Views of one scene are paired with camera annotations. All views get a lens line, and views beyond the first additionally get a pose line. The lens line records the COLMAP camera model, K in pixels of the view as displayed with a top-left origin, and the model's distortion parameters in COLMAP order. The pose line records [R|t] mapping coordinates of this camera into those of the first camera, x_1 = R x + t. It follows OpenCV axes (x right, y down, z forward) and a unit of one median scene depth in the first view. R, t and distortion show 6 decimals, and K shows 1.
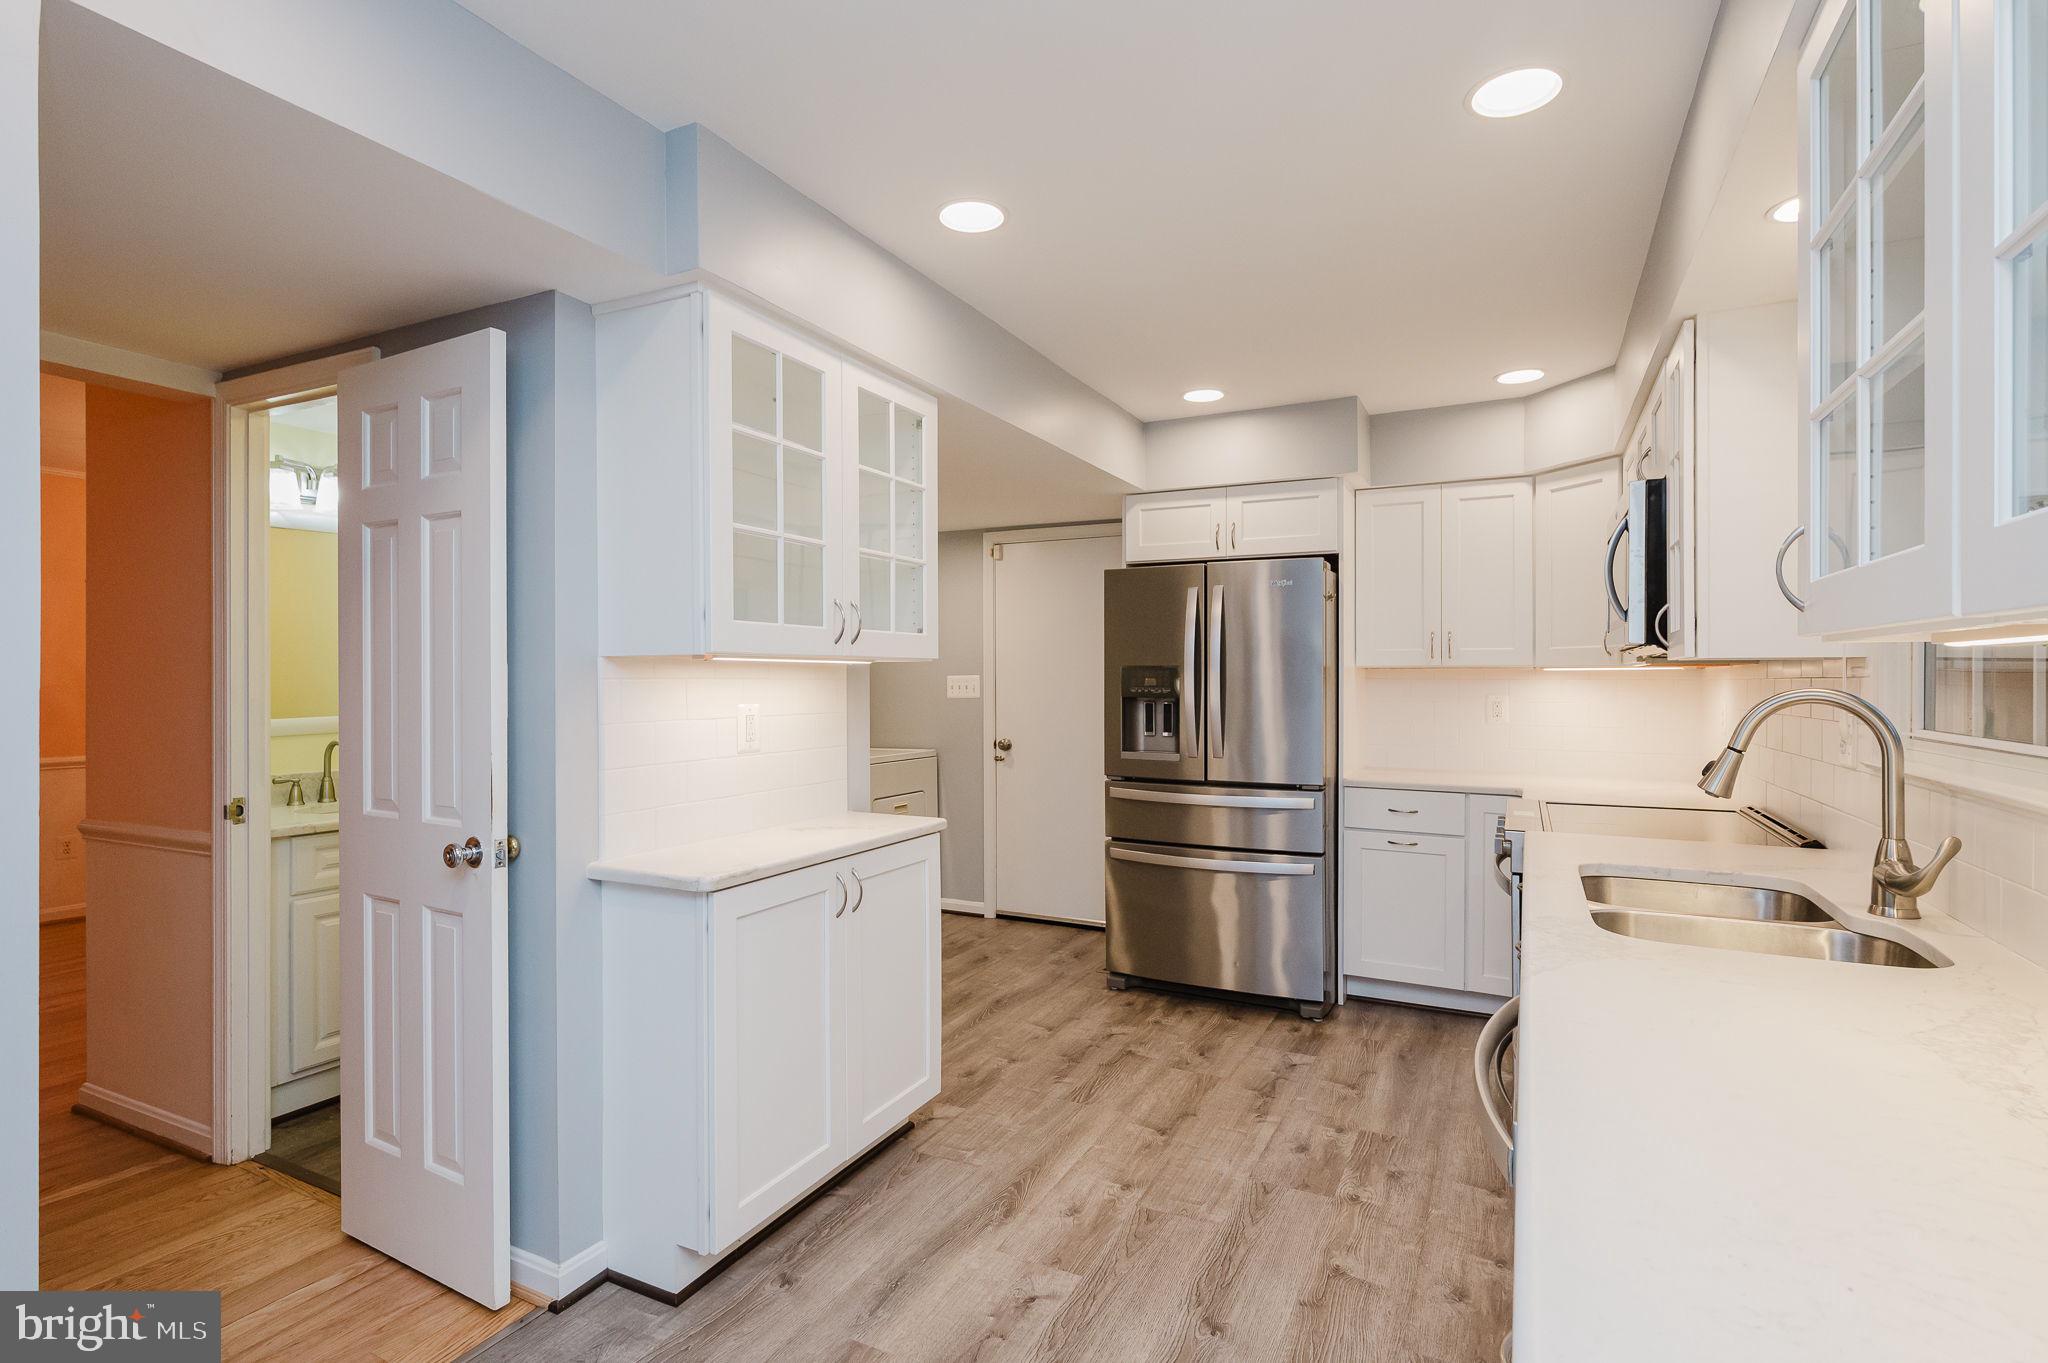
lens RADIAL K [[989.7, 0, 1027.2], [0, 989.7, 682.5], [0, 0, 1]] dist [-0.000168, -0.000616]
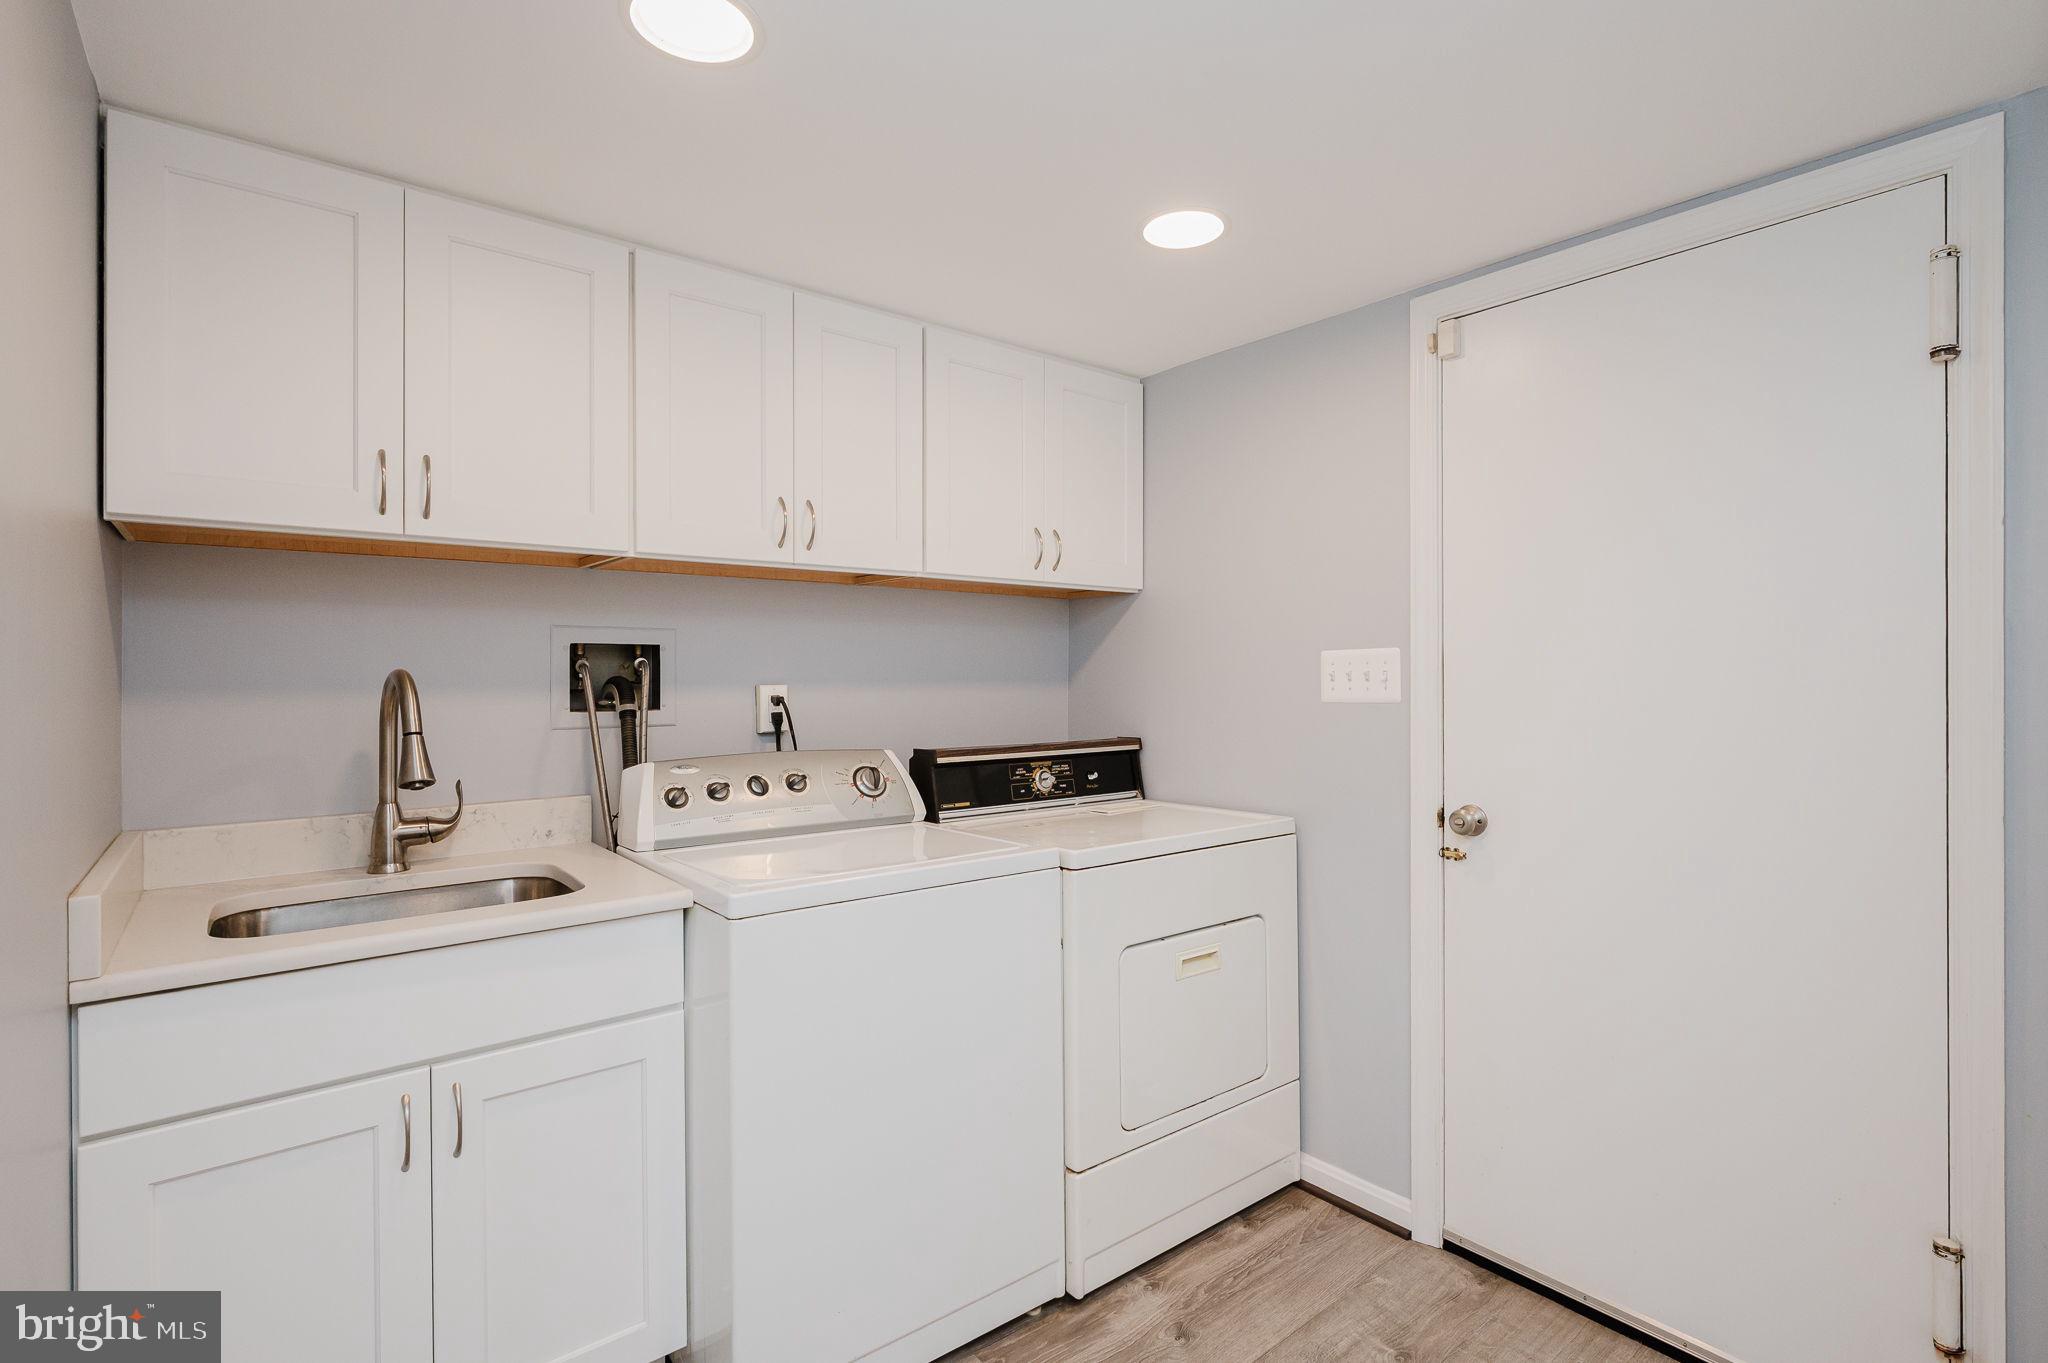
lens RADIAL K [[989.7, 0, 1011.8], [0, 989.7, 674.3], [0, 0, 1]] dist [-0.000168, -0.000616]
pose [[0.906746, 0.000905, -0.421677, -0.020877], [-0.000555, 0.999999, 0.000954, 0.003214], [0.421677, -0.000631, 0.906746, 0.553727]]
